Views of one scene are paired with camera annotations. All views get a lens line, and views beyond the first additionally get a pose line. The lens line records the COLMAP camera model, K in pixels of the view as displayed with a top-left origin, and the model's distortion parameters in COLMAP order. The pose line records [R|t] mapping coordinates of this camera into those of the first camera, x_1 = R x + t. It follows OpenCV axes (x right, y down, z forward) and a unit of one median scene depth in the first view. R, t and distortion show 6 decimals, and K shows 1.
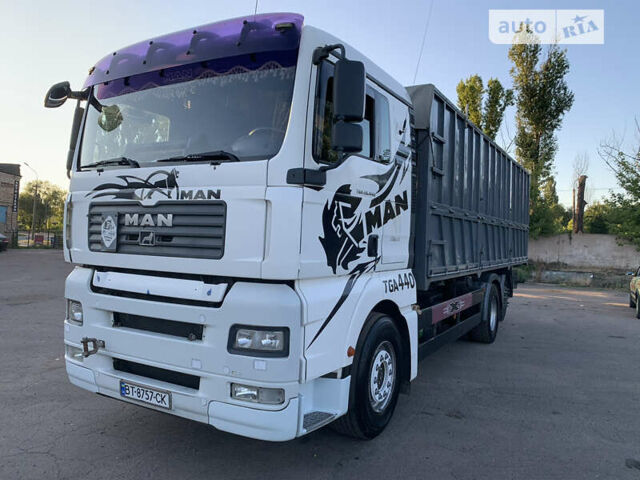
lens RADIAL K [[494.4, 0, 358.0], [0, 494.4, 240.5], [0, 0, 1]] dist [-0.061539, 0.072841]
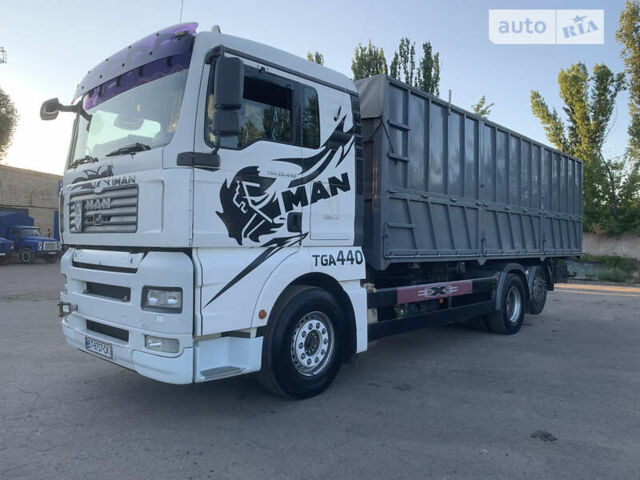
lens RADIAL K [[494.4, 0, 358.0], [0, 494.4, 240.5], [0, 0, 1]] dist [-0.061539, 0.072841]
pose [[0.974731, -0.024097, -0.222080, 0.442843], [0.022099, 0.999690, -0.011477, 0.072082], [0.222288, 0.006279, 0.974961, -0.043513]]
